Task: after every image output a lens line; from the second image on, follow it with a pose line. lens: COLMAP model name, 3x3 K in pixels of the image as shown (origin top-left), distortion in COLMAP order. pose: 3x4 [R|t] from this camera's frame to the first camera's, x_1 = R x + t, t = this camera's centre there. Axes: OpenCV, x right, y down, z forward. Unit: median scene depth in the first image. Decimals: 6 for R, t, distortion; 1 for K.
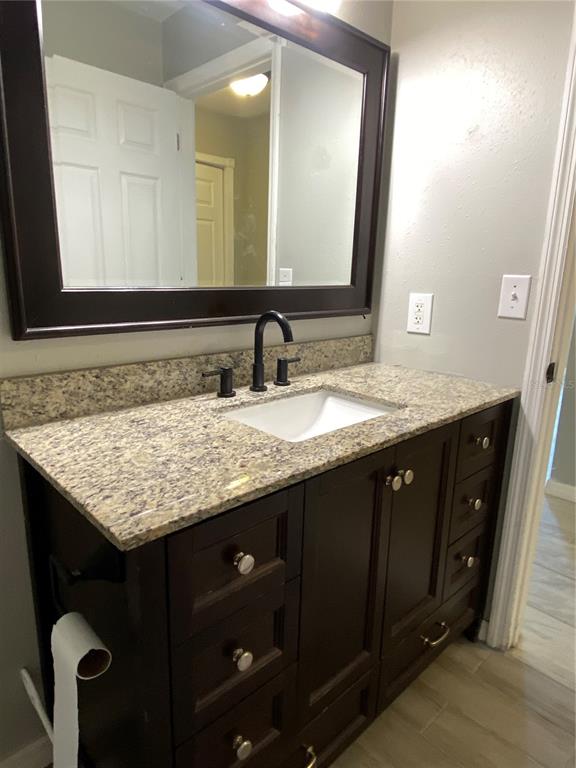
lens RADIAL K [[477.1, 0, 282.4], [0, 477.1, 382.6], [0, 0, 1]] dist [0.043029, -0.041221]
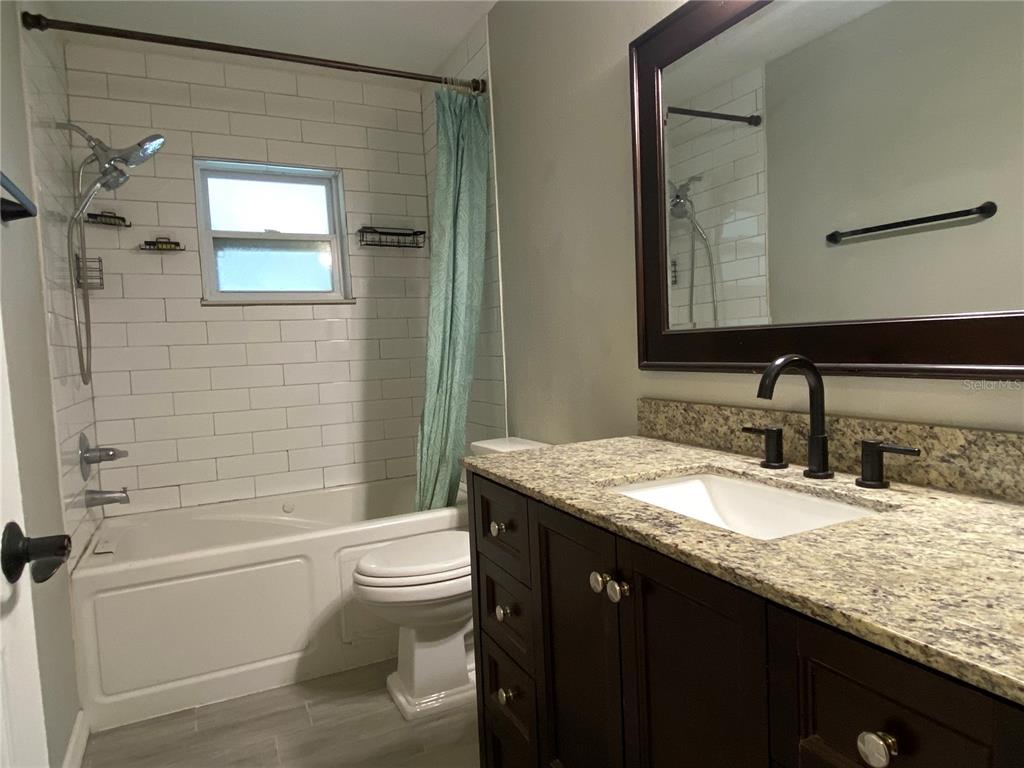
lens RADIAL K [[636.2, 0, 506.4], [0, 636.2, 382.0], [0, 0, 1]] dist [0.043029, -0.041221]
pose [[-0.297903, 0.052249, -0.953165, 1.080635], [-0.181021, 0.977292, 0.110148, -0.155632], [0.937275, 0.205356, -0.281680, 0.975809]]
